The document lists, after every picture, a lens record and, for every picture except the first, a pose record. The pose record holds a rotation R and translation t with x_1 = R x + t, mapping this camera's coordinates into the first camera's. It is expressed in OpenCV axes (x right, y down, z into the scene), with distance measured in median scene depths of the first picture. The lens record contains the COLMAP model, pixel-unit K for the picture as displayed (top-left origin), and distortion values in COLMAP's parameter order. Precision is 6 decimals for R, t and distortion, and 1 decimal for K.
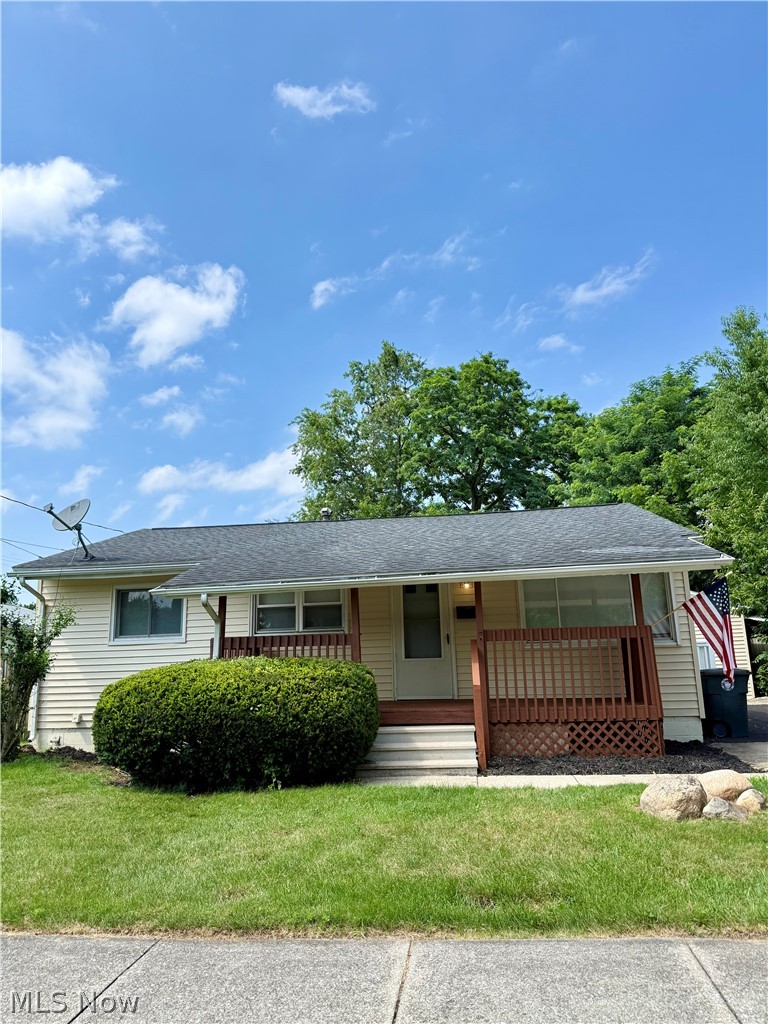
lens RADIAL K [[709.3, 0, 384.0], [0, 709.3, 512.0], [0, 0, 1]] dist [0.167523, -0.365210]
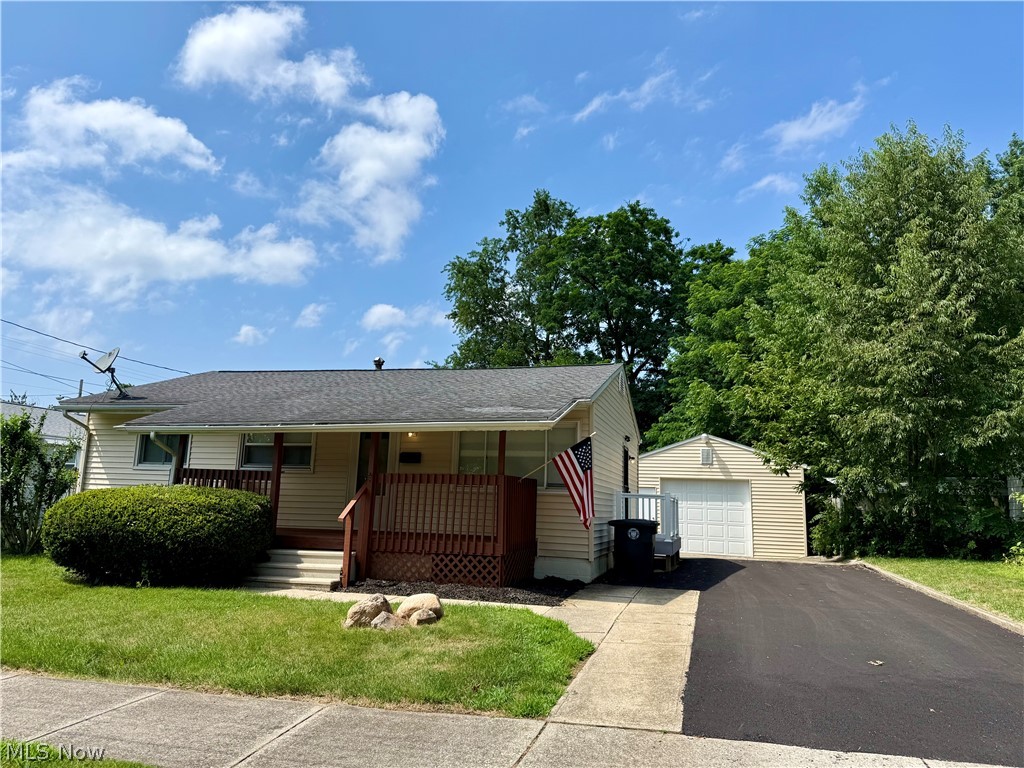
lens RADIAL K [[709.3, 0, 506.2], [0, 709.3, 390.5], [0, 0, 1]] dist [0.167523, -0.365210]
pose [[0.989137, 0.037564, -0.142116, 0.395780], [-0.029985, 0.998031, 0.055099, -0.031355], [0.143905, -0.050239, 0.988315, -0.091097]]
